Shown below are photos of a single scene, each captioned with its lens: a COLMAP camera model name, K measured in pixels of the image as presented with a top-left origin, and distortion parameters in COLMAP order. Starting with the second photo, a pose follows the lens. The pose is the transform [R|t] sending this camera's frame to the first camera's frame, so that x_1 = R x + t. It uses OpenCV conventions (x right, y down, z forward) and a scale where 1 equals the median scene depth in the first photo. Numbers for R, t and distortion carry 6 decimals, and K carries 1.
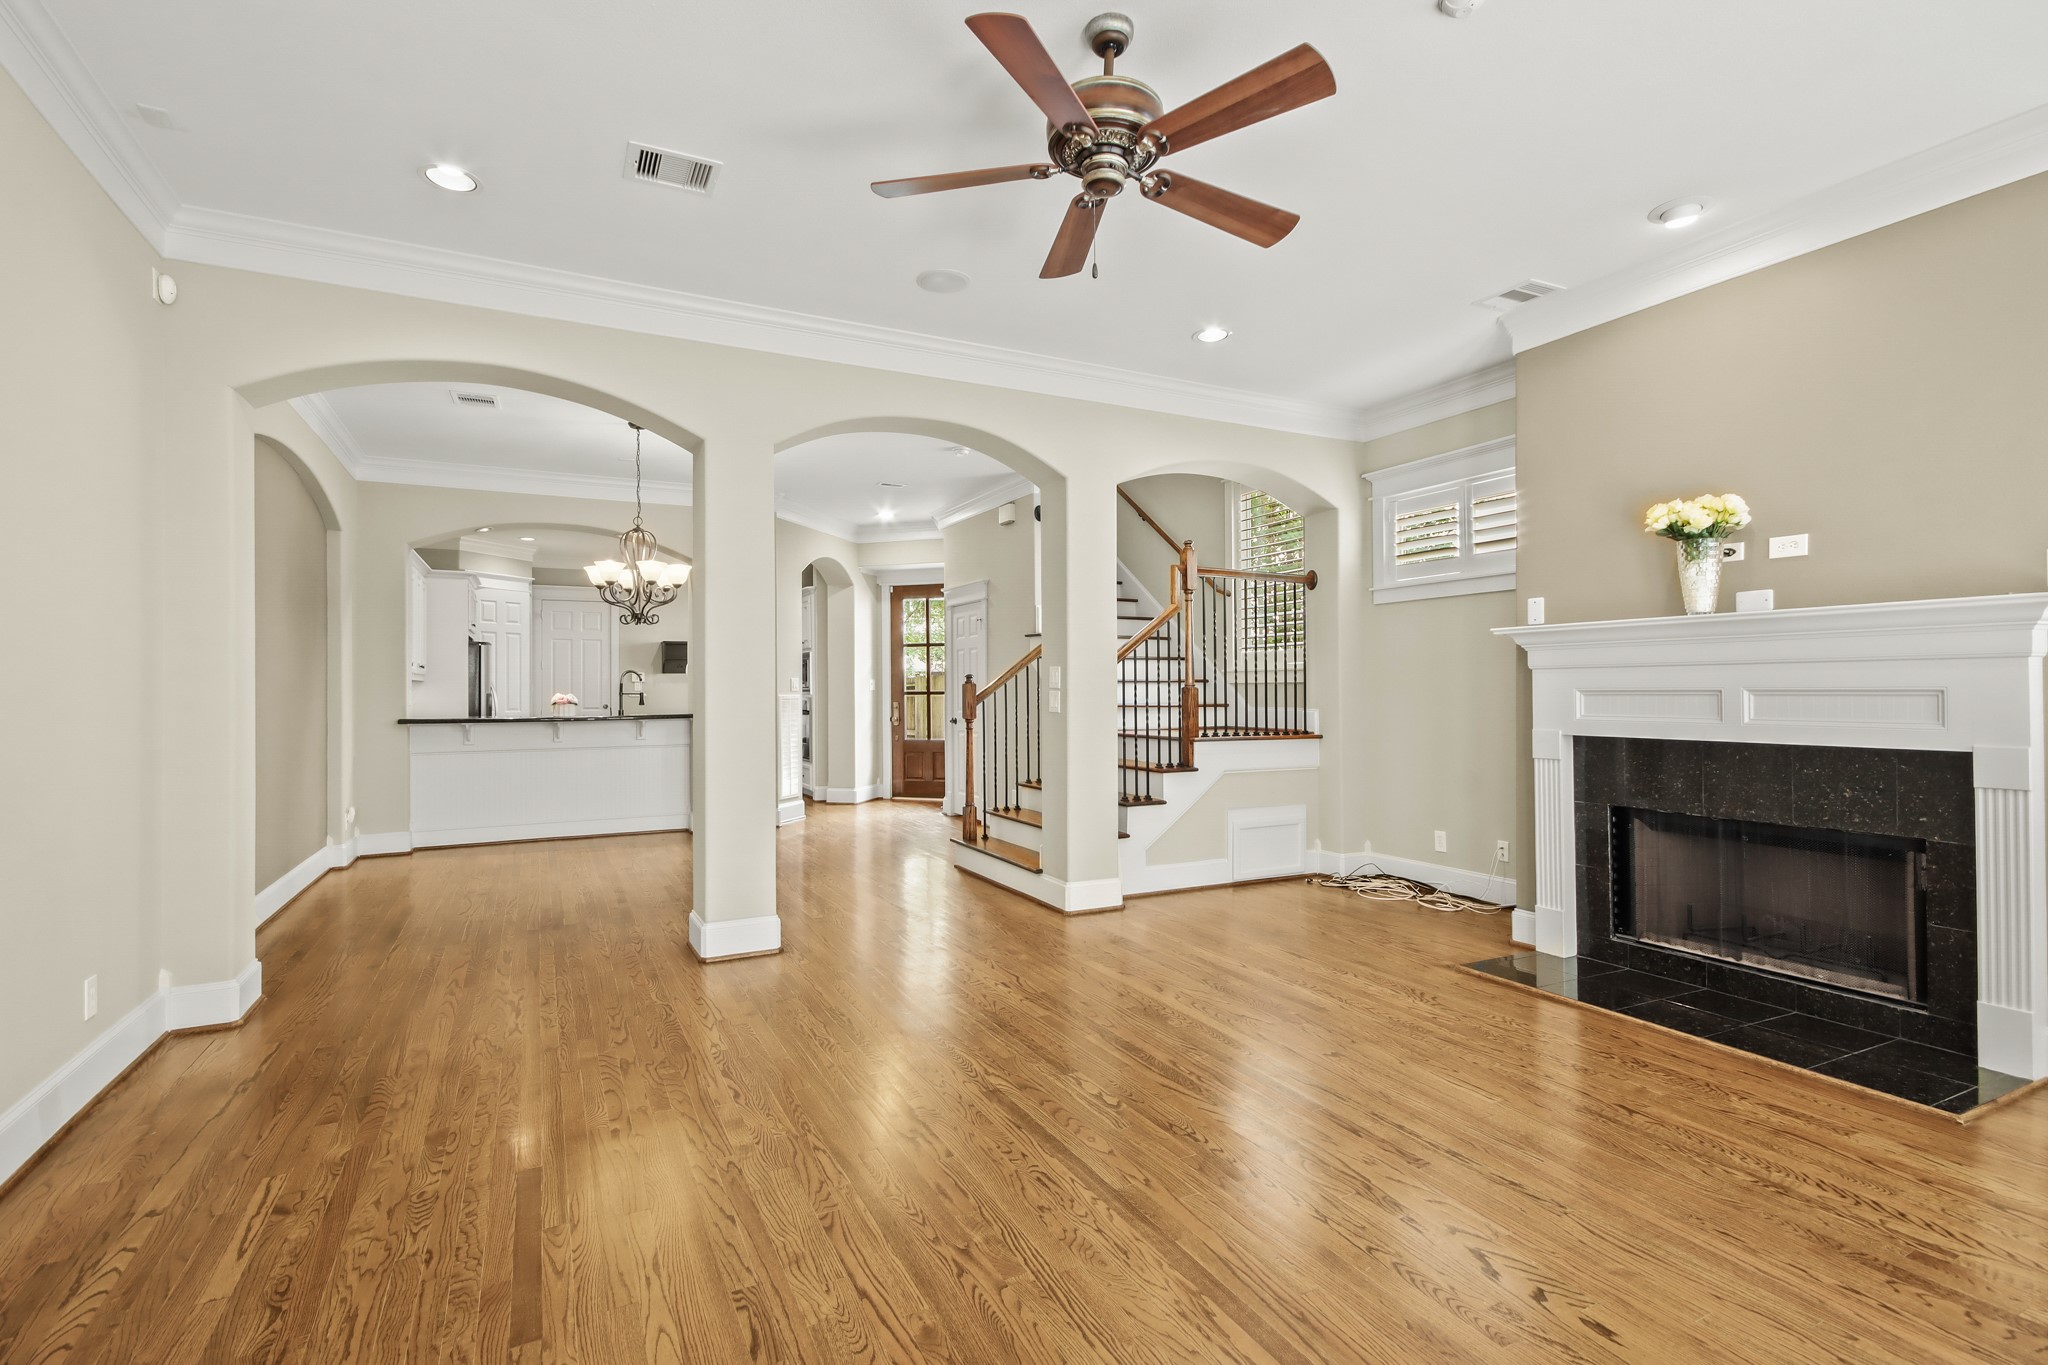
lens RADIAL K [[949.6, 0, 1020.9], [0, 949.6, 693.2], [0, 0, 1]] dist [0.016777, -0.000783]
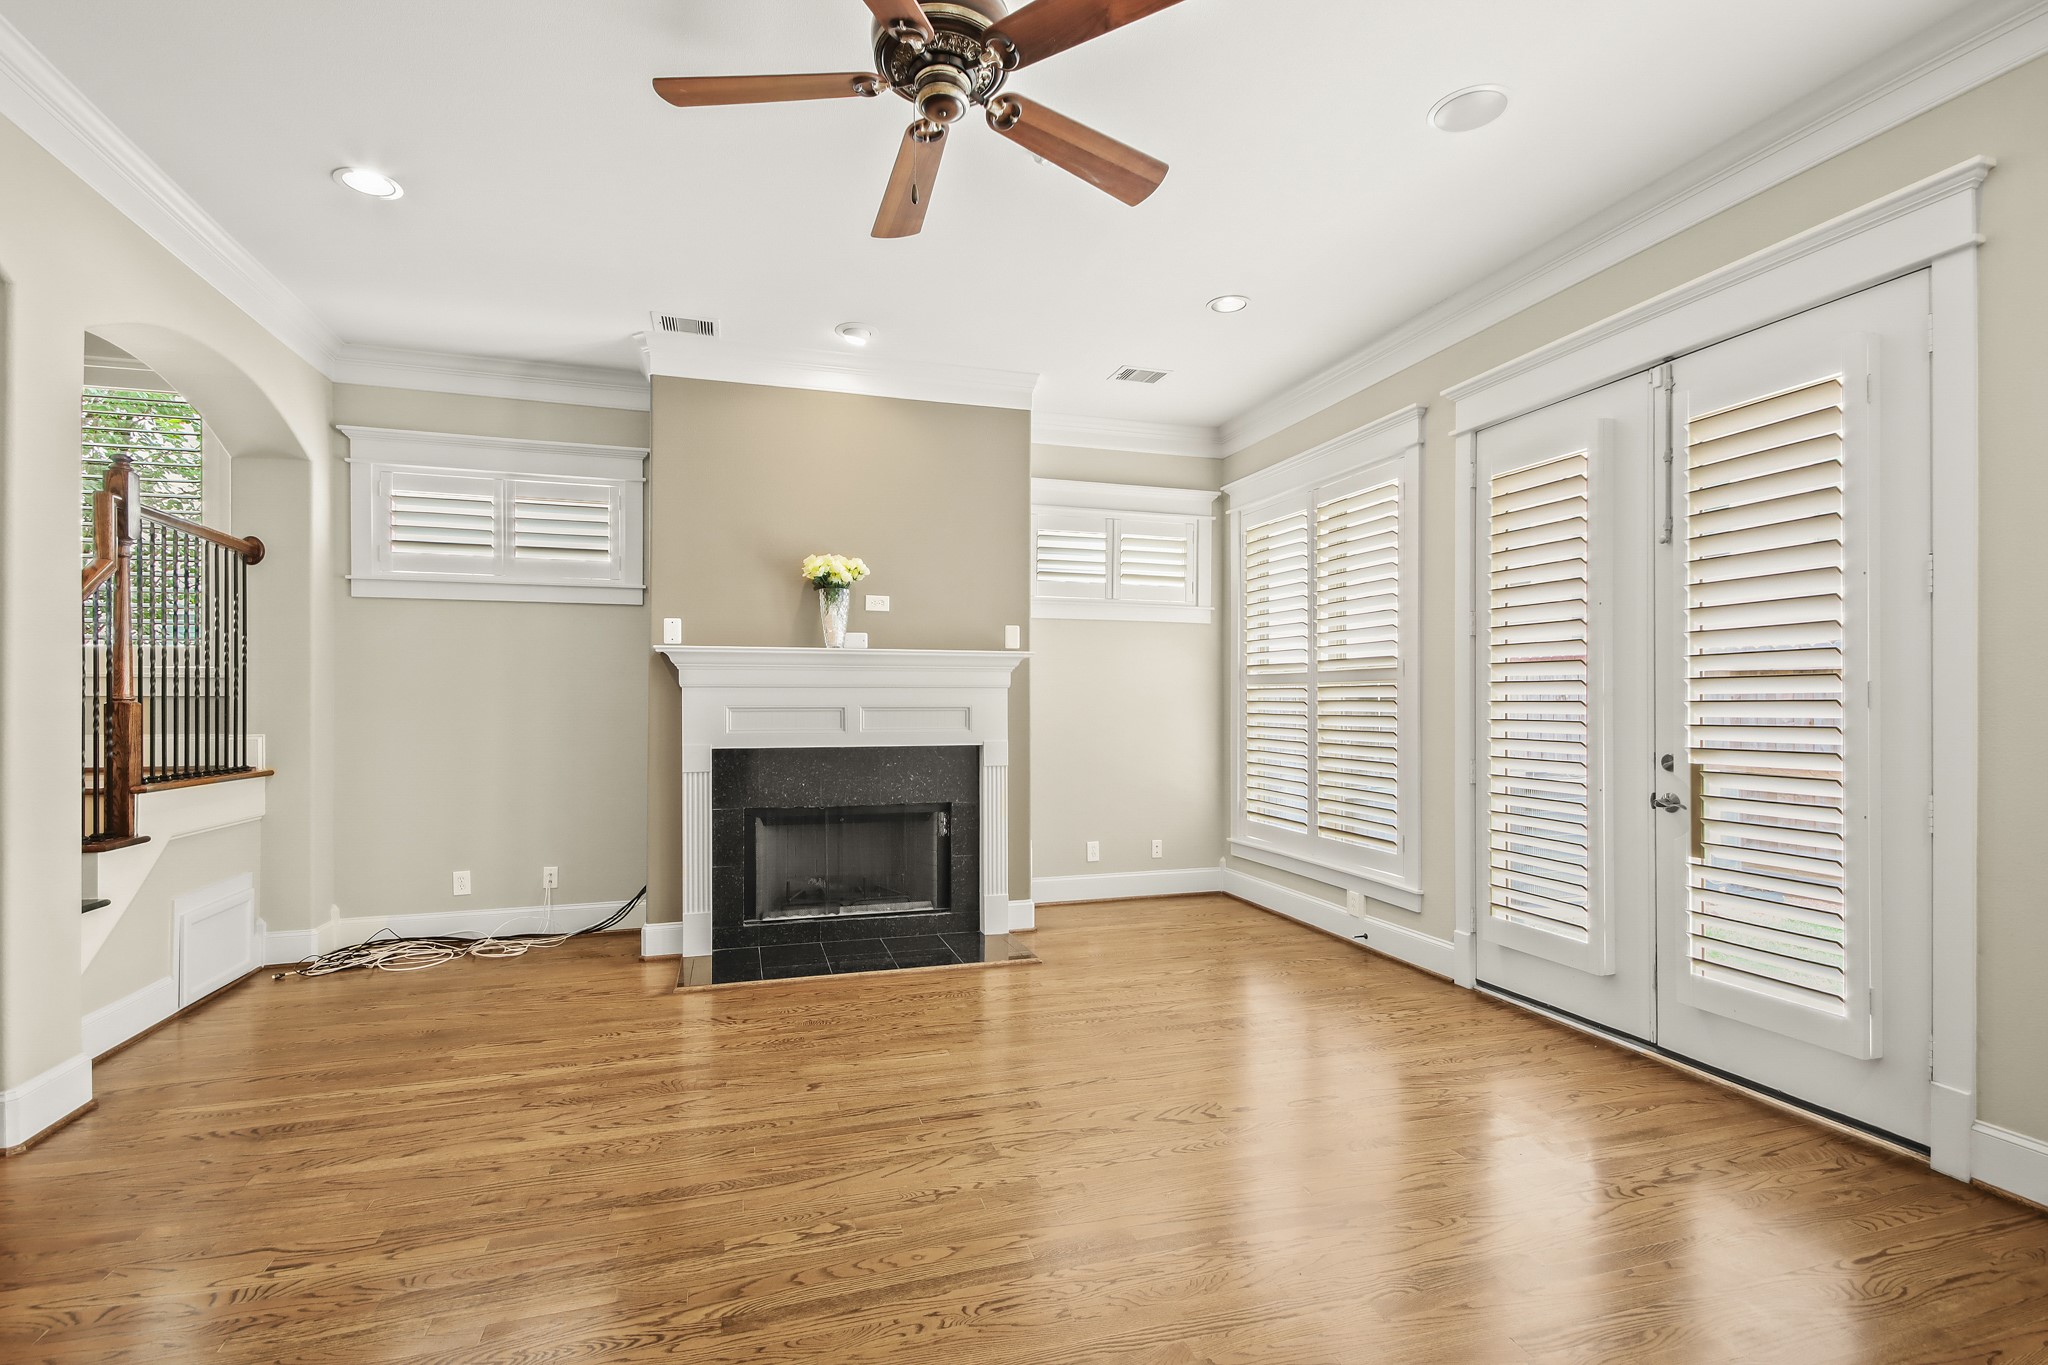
lens RADIAL K [[956.0, 0, 1023.1], [0, 956.0, 703.8], [0, 0, 1]] dist [0.018677, -0.000016]
pose [[0.168685, 0.005327, 0.985656, -0.410654], [0.003670, 0.999975, -0.006032, 0.000930], [-0.985663, 0.004635, 0.168661, 0.438605]]
